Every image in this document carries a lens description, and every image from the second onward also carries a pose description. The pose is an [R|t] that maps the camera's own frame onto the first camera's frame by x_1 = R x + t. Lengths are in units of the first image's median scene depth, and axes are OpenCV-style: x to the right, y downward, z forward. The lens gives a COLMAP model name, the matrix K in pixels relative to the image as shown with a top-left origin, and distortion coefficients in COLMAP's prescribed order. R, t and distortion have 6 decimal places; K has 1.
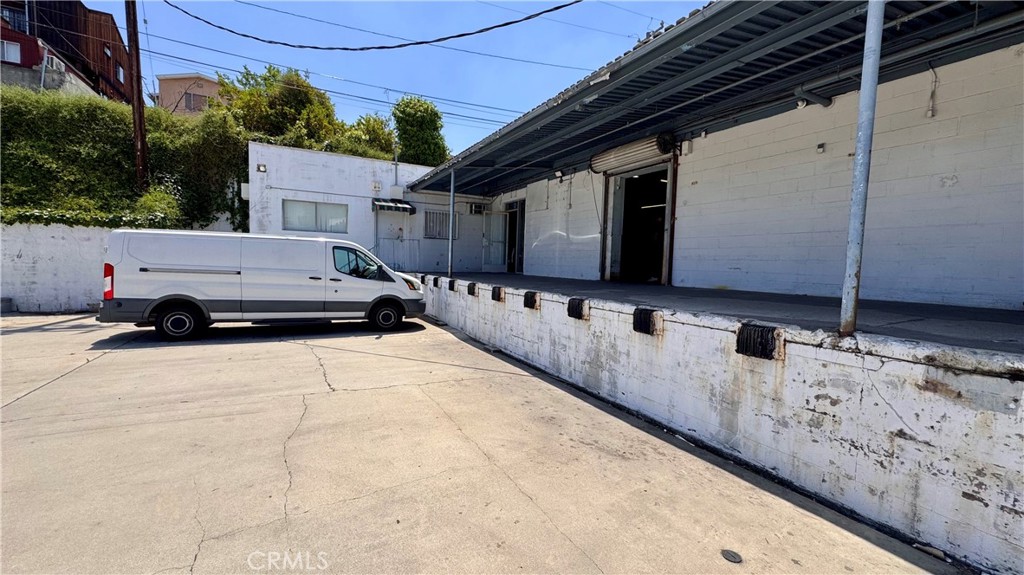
lens RADIAL K [[409.1, 0, 512.0], [0, 409.1, 286.8], [0, 0, 1]] dist [-0.000600, -0.000238]
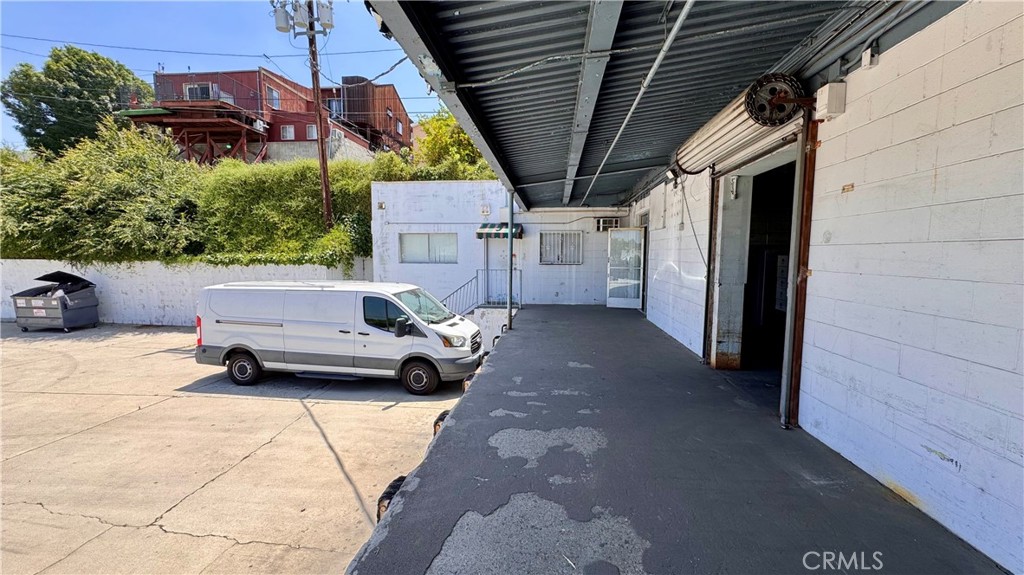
lens RADIAL K [[409.1, 0, 511.2], [0, 409.1, 288.1], [0, 0, 1]] dist [-0.000600, -0.000238]
pose [[0.824243, 0.022913, -0.565773, 0.326648], [-0.013449, 0.999691, 0.020894, -0.131391], [0.566077, -0.009612, 0.824296, 0.400890]]
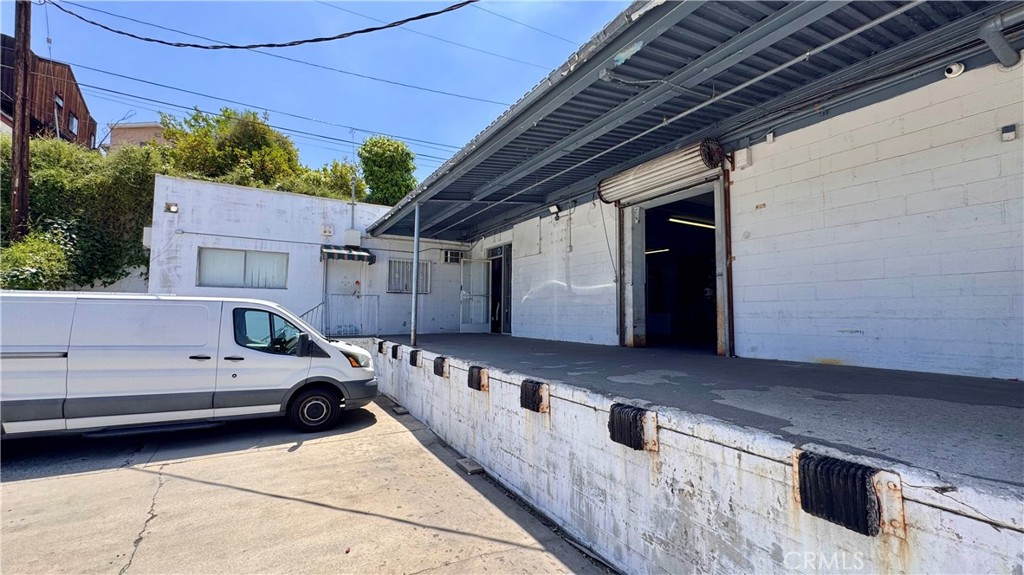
lens RADIAL K [[409.1, 0, 511.7], [0, 409.1, 287.2], [0, 0, 1]] dist [-0.000600, -0.000238]
pose [[0.998968, -0.020267, 0.040658, -0.003047], [0.025204, 0.991856, -0.124847, -0.034891], [-0.037797, 0.125743, 0.991343, 0.282249]]
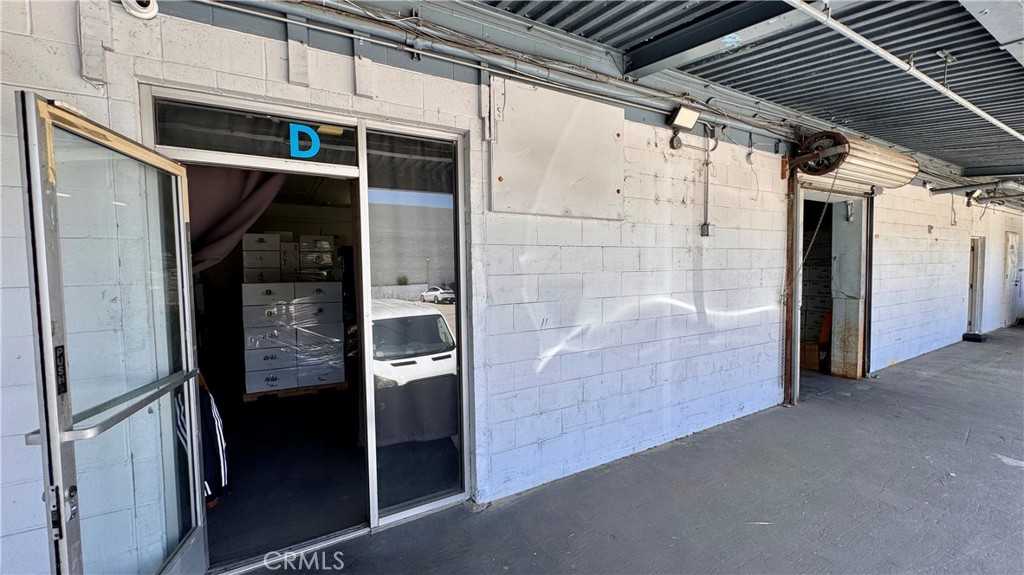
lens RADIAL K [[409.1, 0, 512.7], [0, 409.1, 285.4], [0, 0, 1]] dist [-0.000600, -0.000238]
pose [[-0.045691, -0.074465, 0.996176, -0.238636], [0.072877, 0.994312, 0.077668, -0.218399], [-0.996294, 0.076147, -0.040004, 1.375483]]
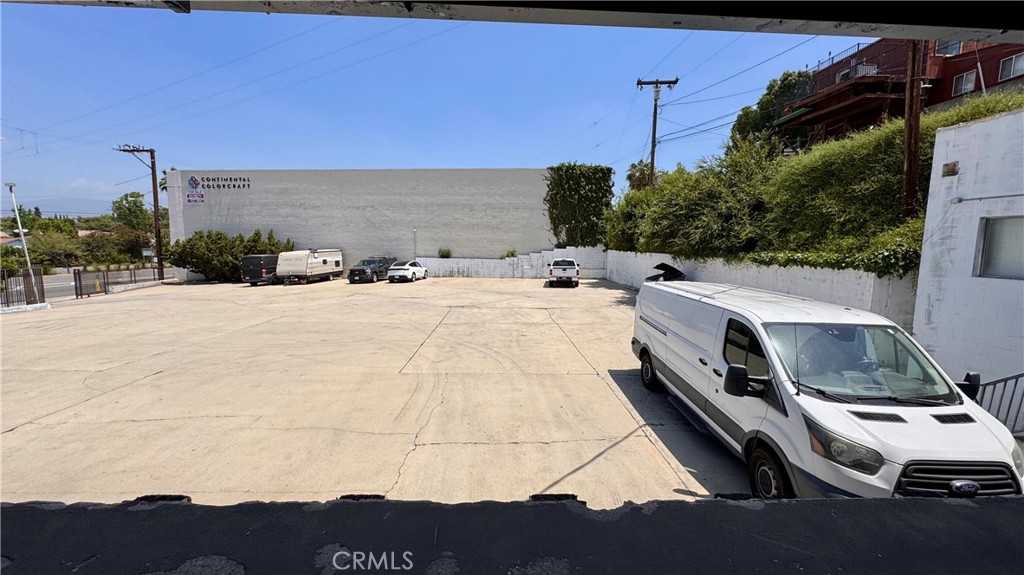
lens RADIAL K [[409.1, 0, 512.5], [0, 409.1, 286.7], [0, 0, 1]] dist [-0.000600, -0.000238]
pose [[-0.442512, 0.056012, -0.895012, 0.227447], [-0.084964, 0.990939, 0.104023, -0.168140], [0.892728, 0.122075, -0.433744, 0.899553]]
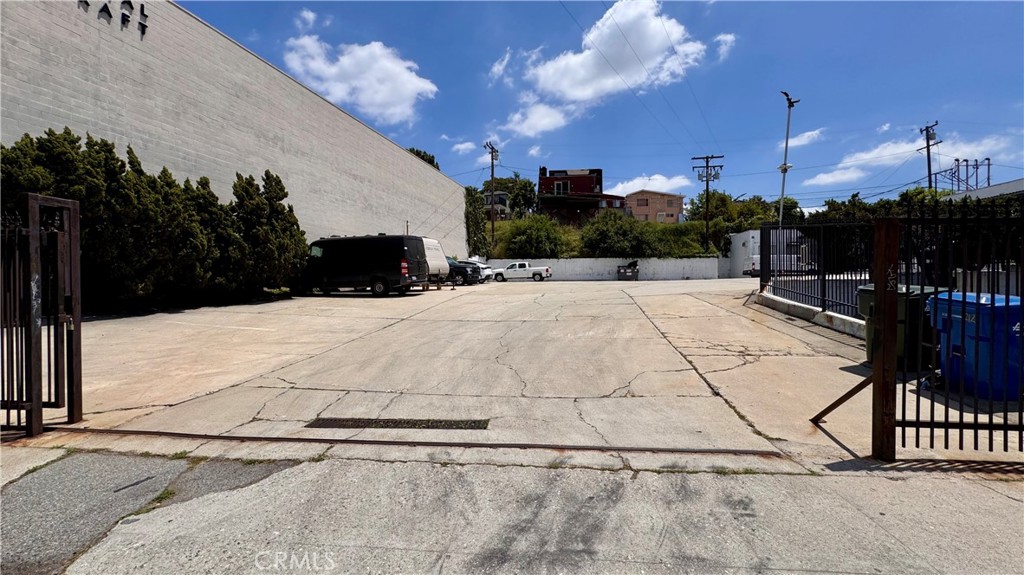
lens RADIAL K [[409.1, 0, 510.3], [0, 409.1, 291.7], [0, 0, 1]] dist [-0.000600, -0.000238]
pose [[0.831915, -0.030622, -0.554057, -0.518438], [-0.000186, 0.998461, -0.055463, 0.442475], [0.554902, 0.046244, 0.830629, -3.683376]]
